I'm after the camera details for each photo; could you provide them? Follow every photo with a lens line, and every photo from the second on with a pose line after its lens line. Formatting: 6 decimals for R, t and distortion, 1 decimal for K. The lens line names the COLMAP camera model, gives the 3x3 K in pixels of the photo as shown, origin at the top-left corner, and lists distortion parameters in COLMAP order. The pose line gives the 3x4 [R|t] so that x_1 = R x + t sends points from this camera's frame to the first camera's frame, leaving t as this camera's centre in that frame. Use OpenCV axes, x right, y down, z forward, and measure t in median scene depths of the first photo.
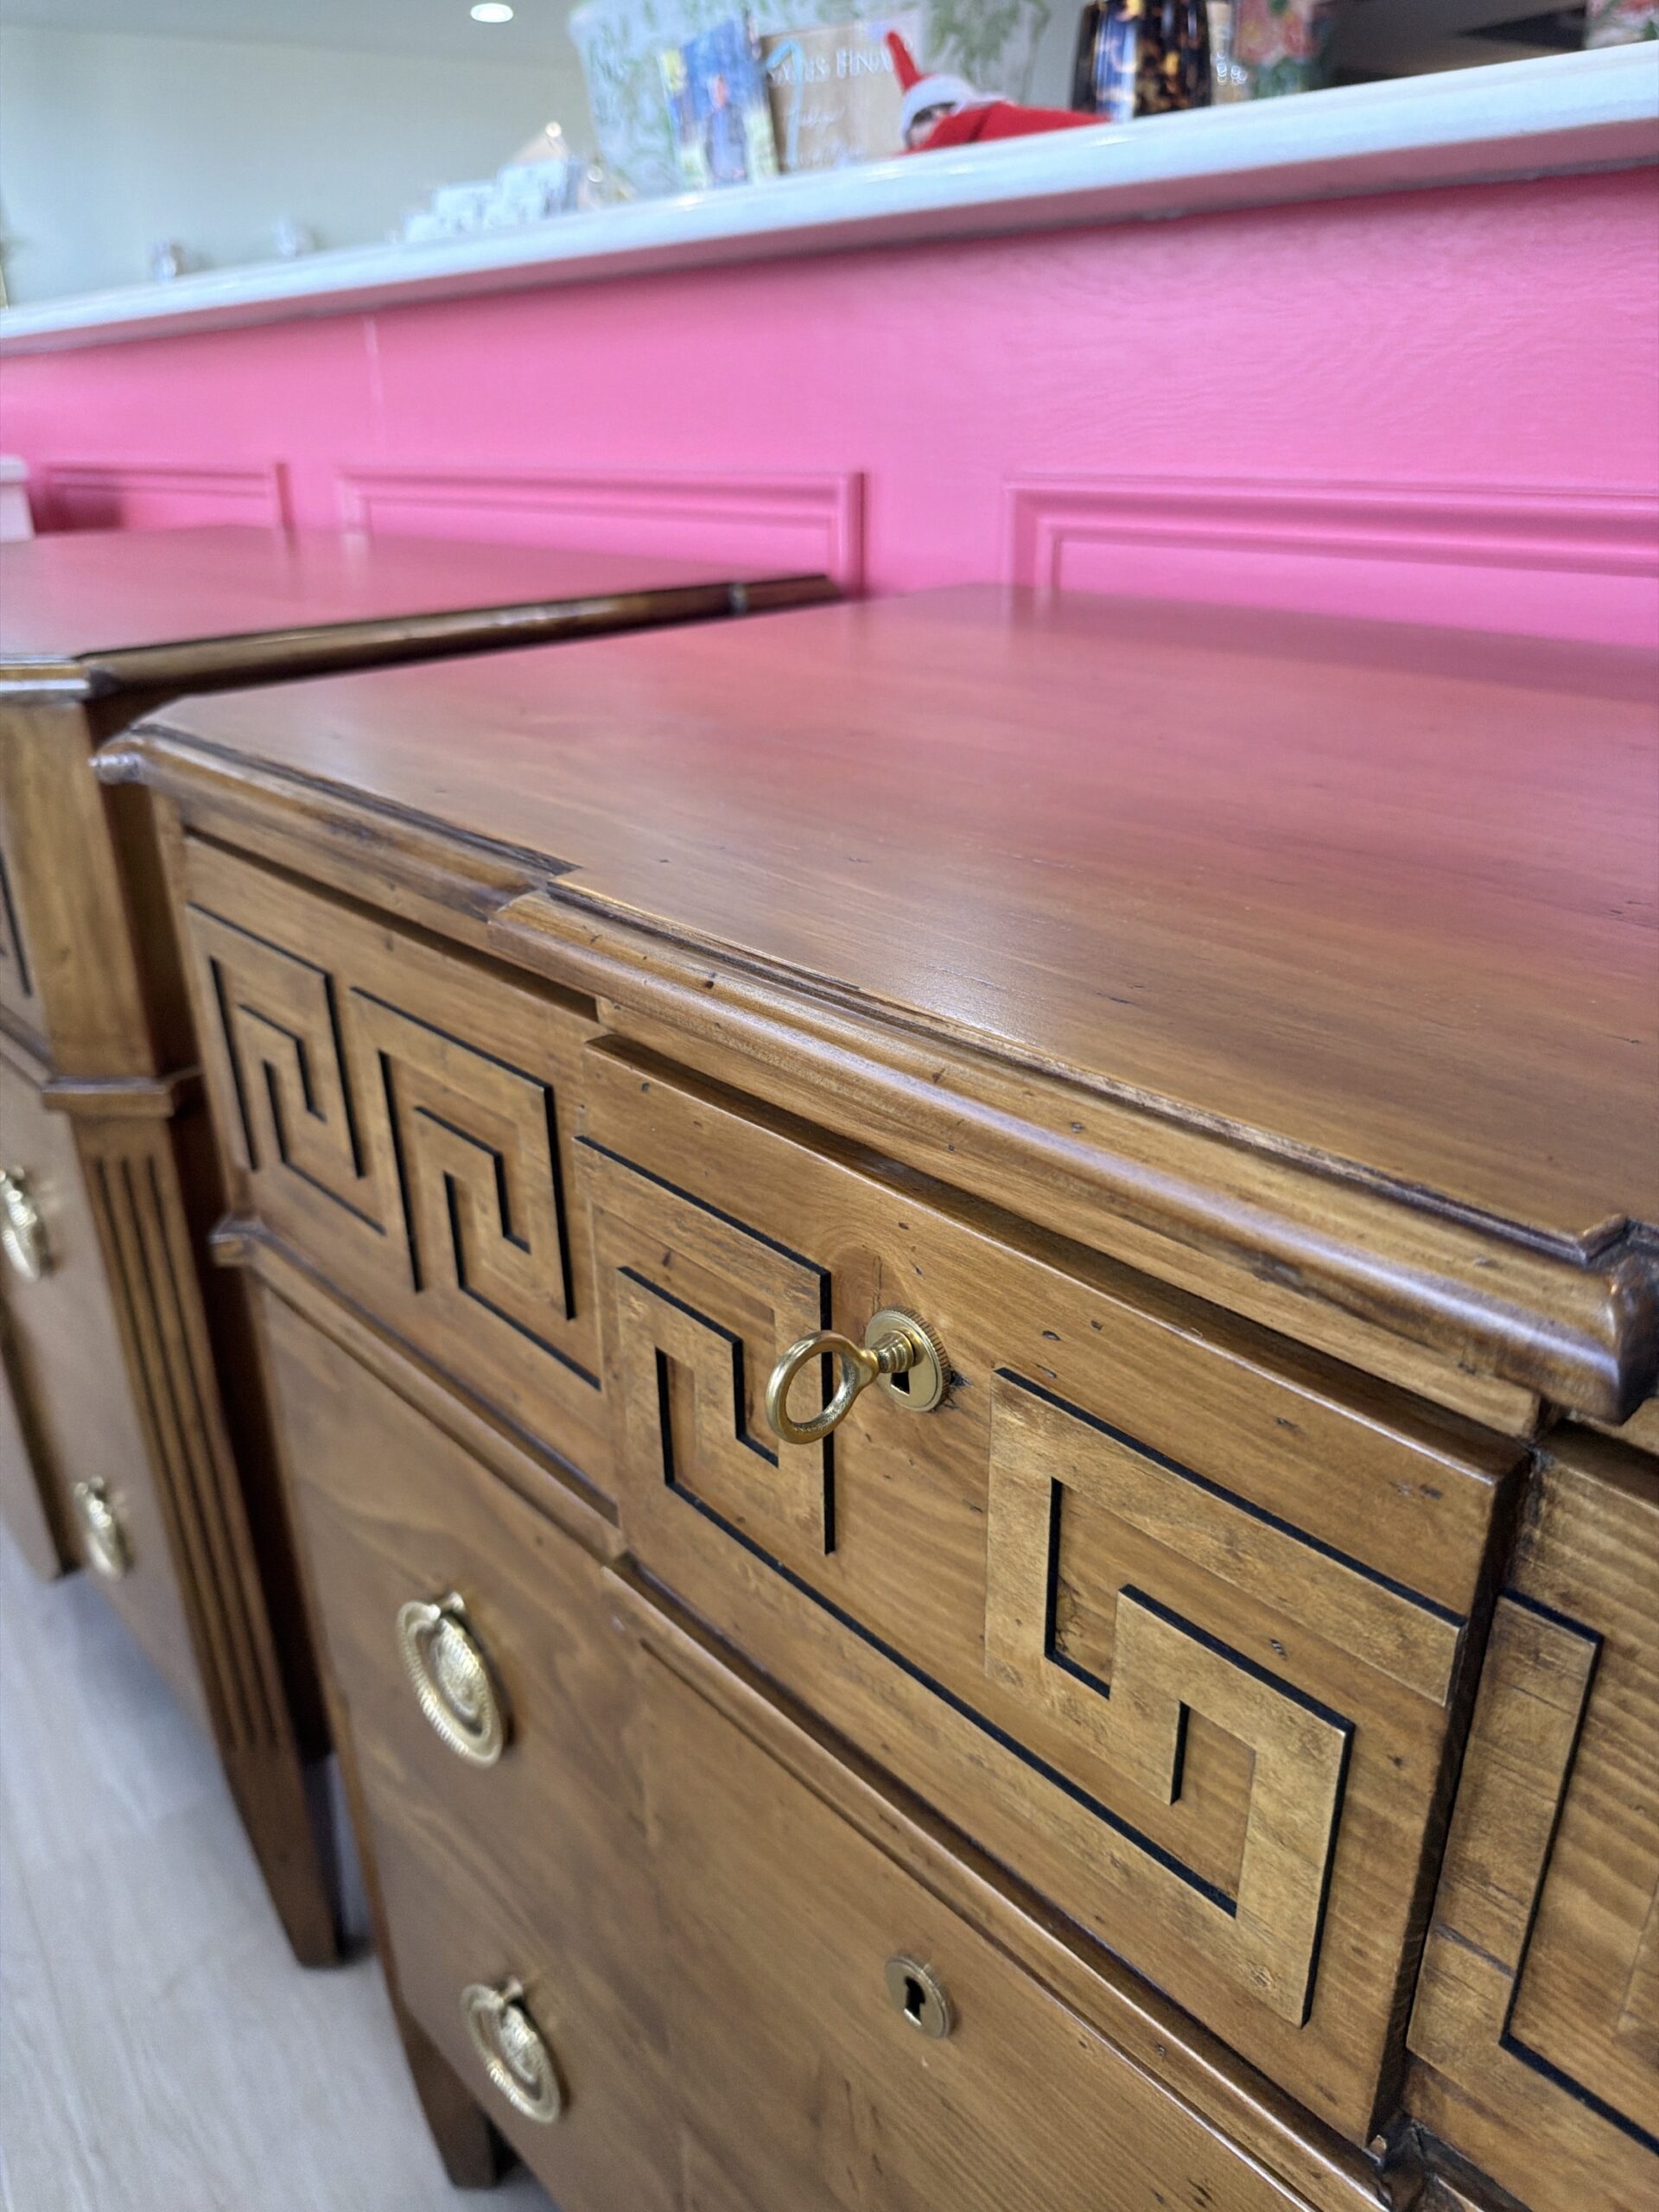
lens RADIAL K [[1600.2, 0, 807.6], [0, 1600.2, 1110.3], [0, 0, 1]] dist [0.028492, -0.063792]
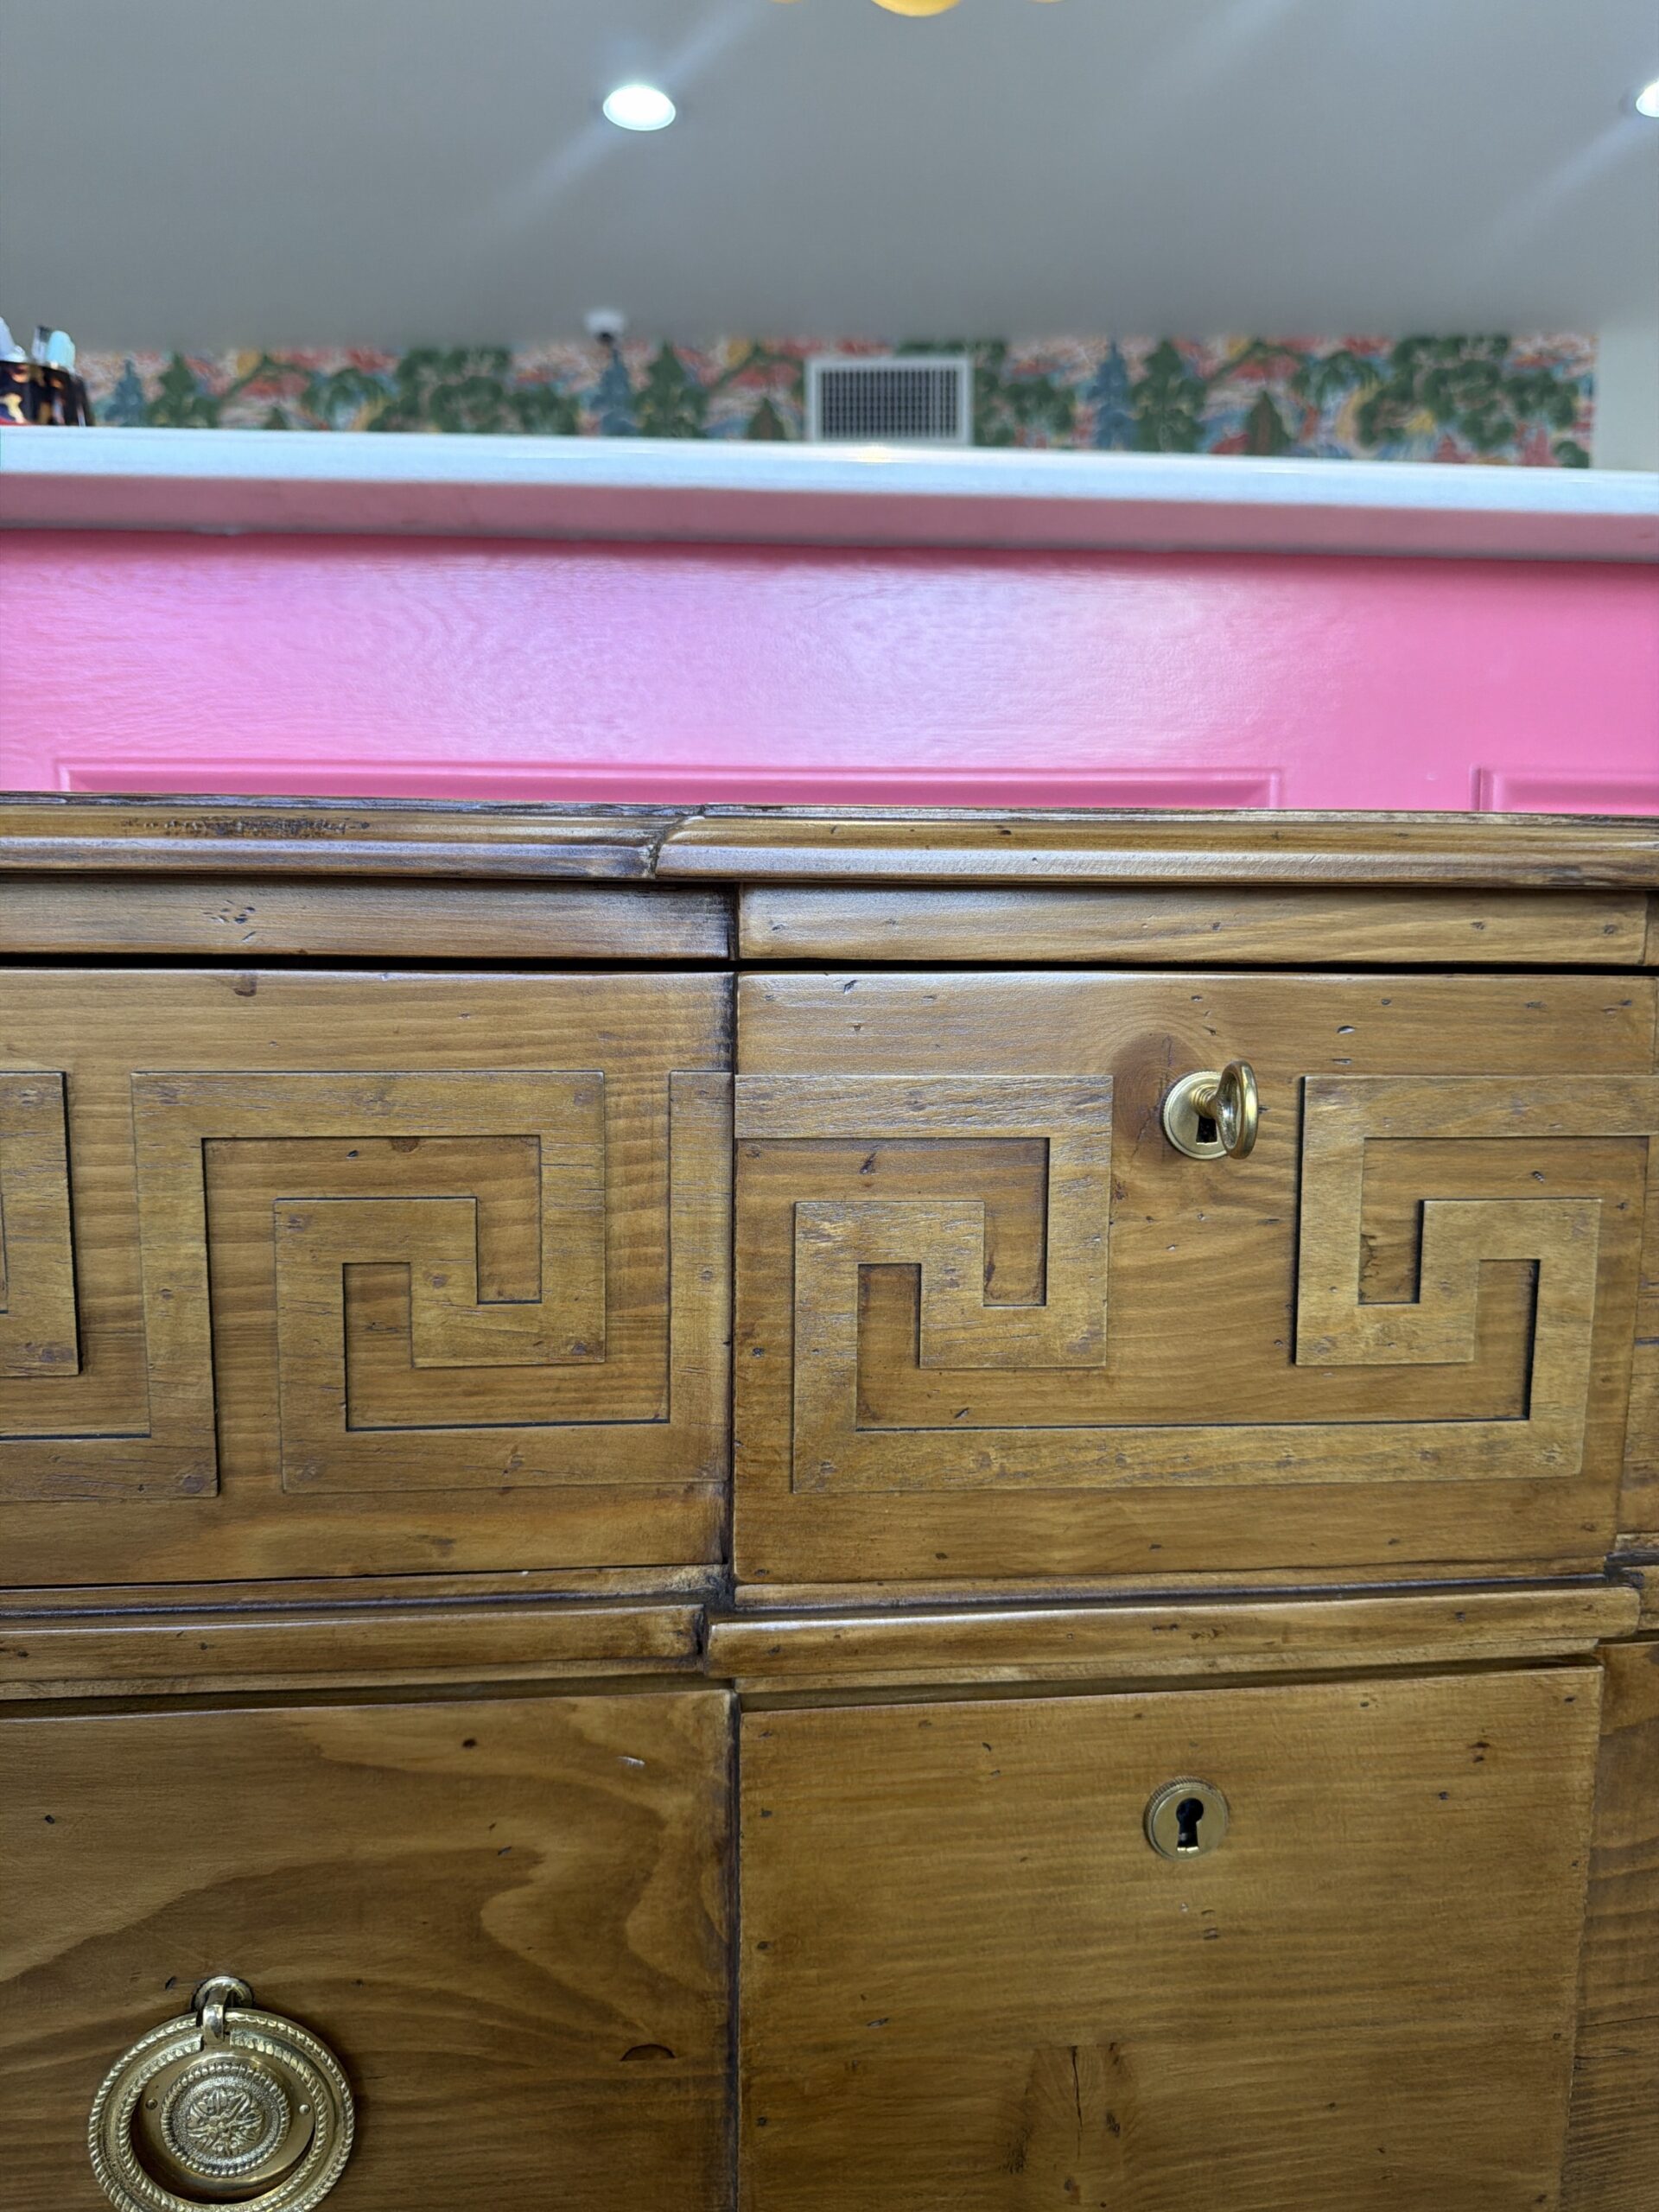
lens RADIAL K [[1600.2, 0, 807.6], [0, 1600.2, 1110.3], [0, 0, 1]] dist [0.028492, -0.063792]
pose [[0.591799, -0.073736, 0.802706, -1.161168], [0.315598, 0.937507, -0.146557, 0.248767], [-0.741736, 0.340064, 0.578087, 0.544173]]
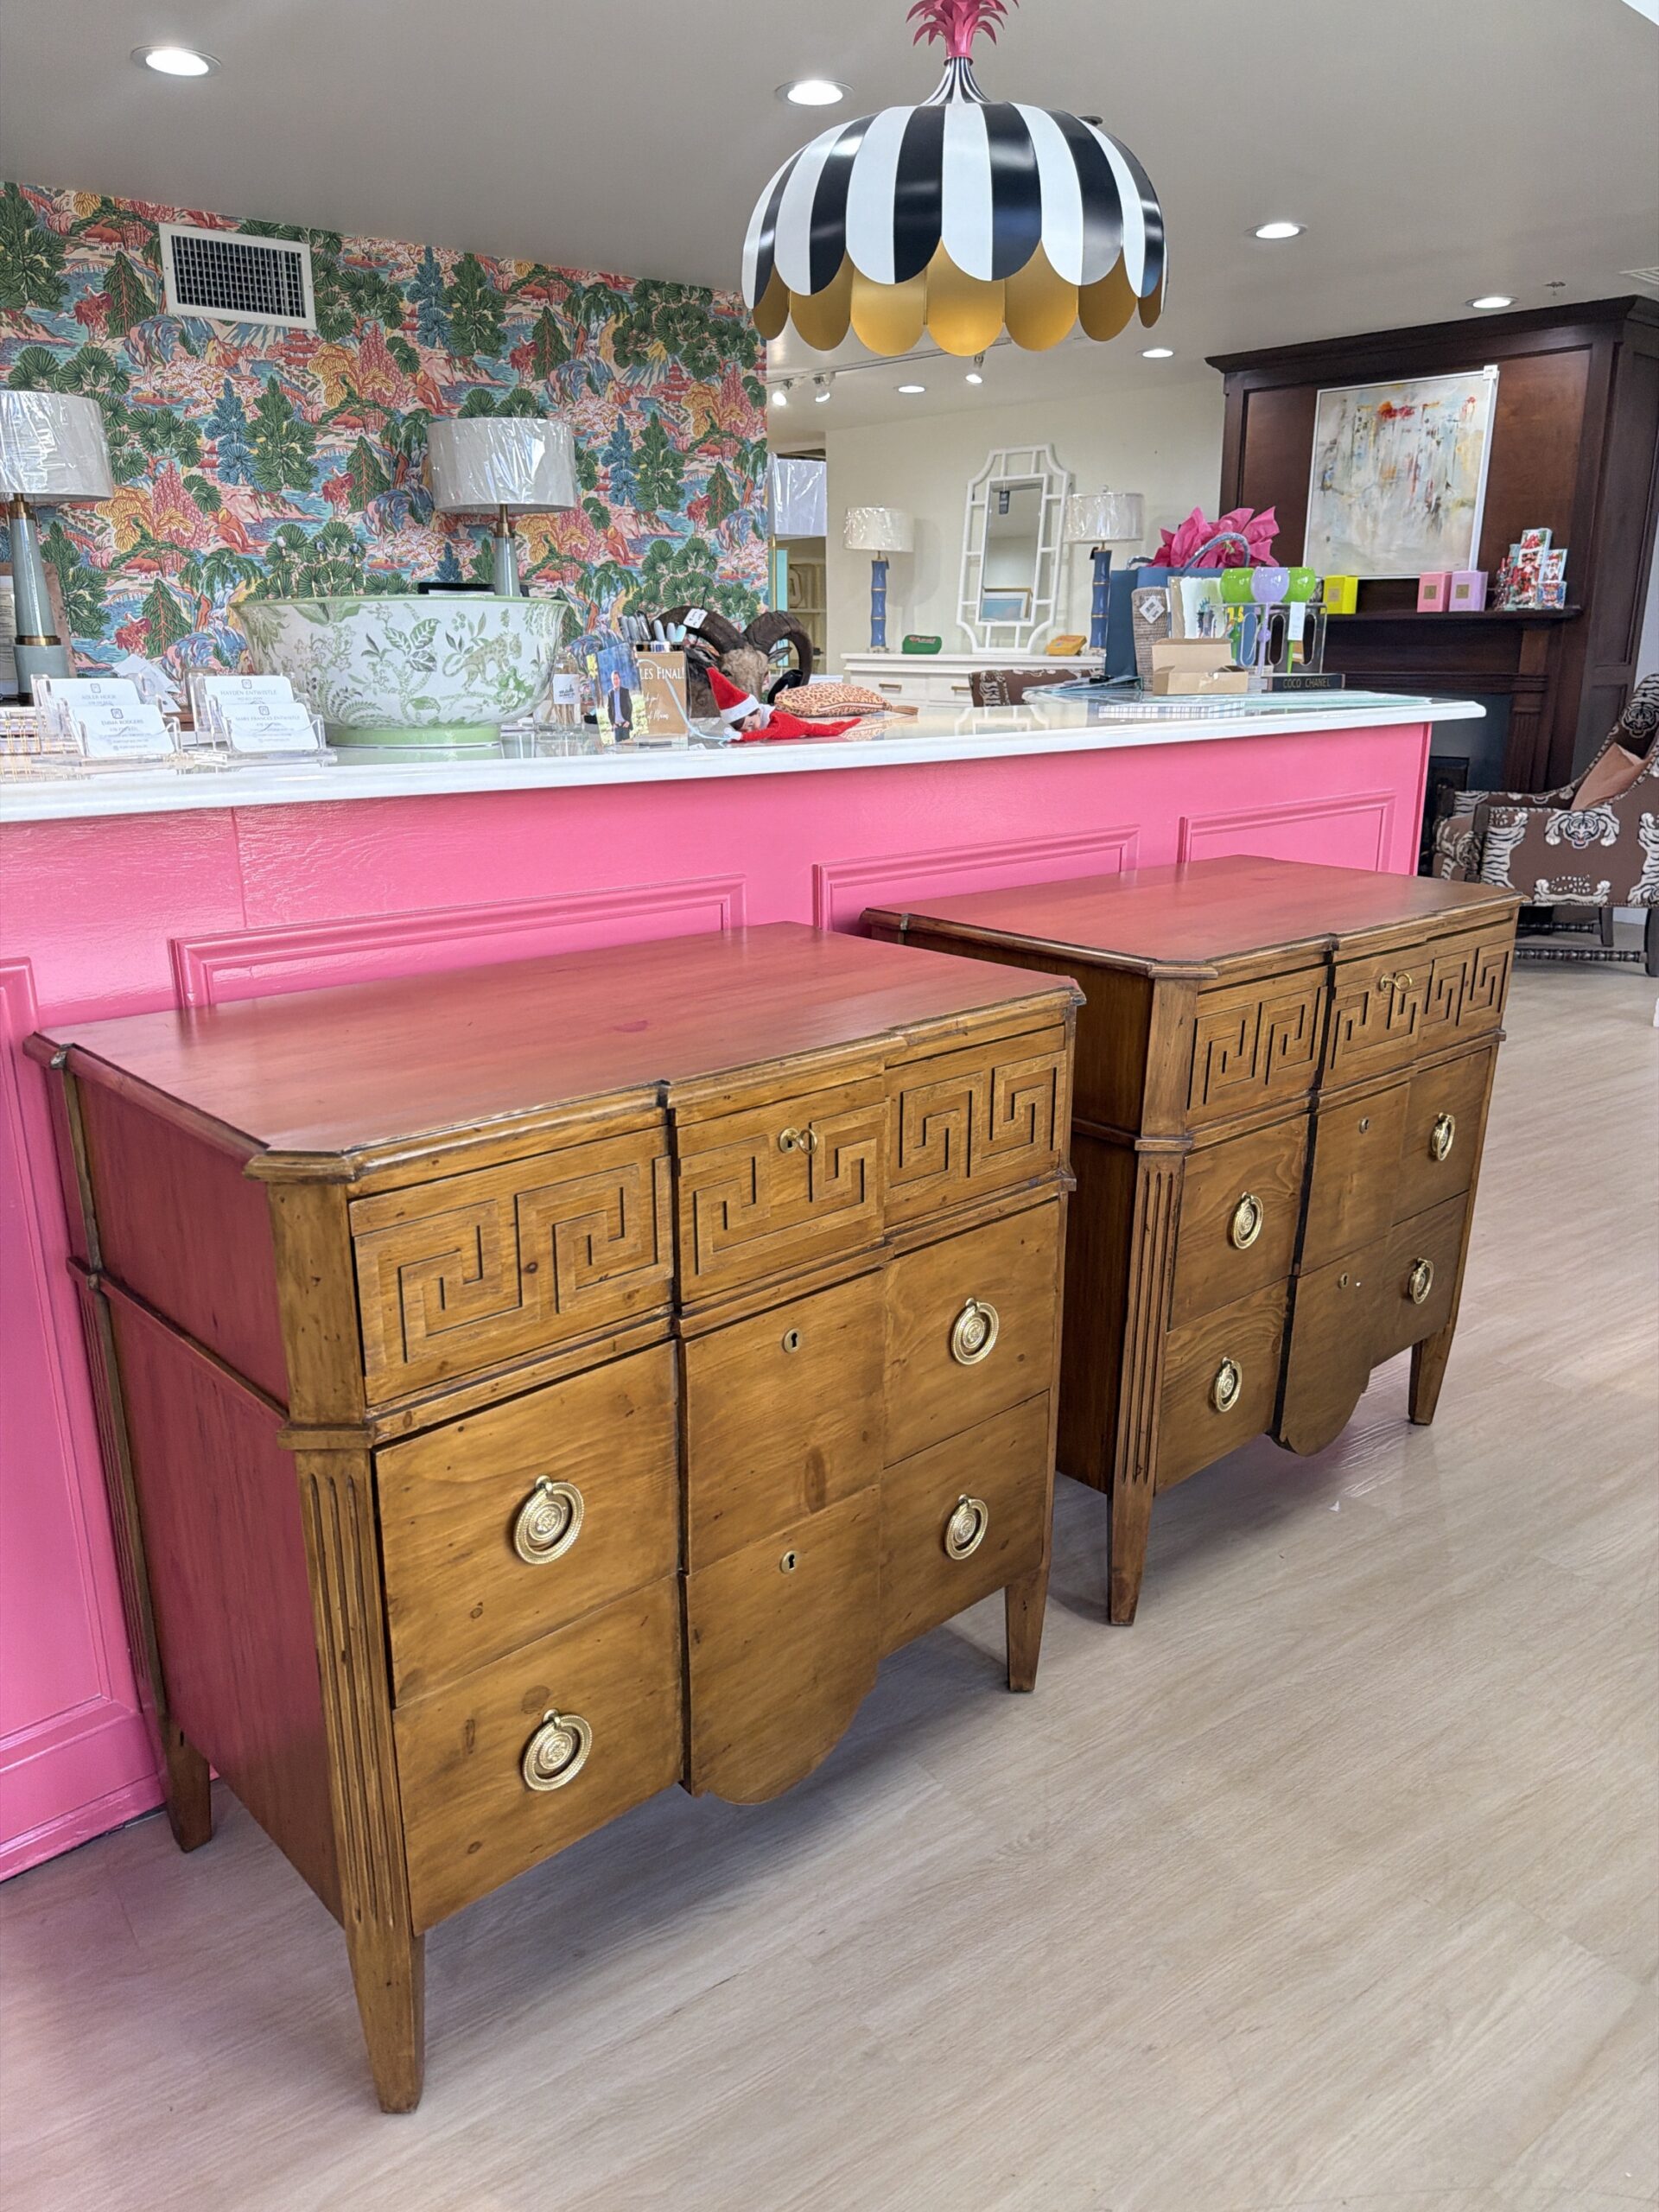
lens RADIAL K [[1578.0, 0, 829.5], [0, 1578.0, 1106.0], [0, 0, 1]] dist [0.028077, 0.000122]
pose [[-0.021103, -0.261600, 0.964946, -6.354707], [0.407229, 0.879218, 0.247265, -1.946589], [-0.913082, 0.398172, 0.087977, 2.769666]]
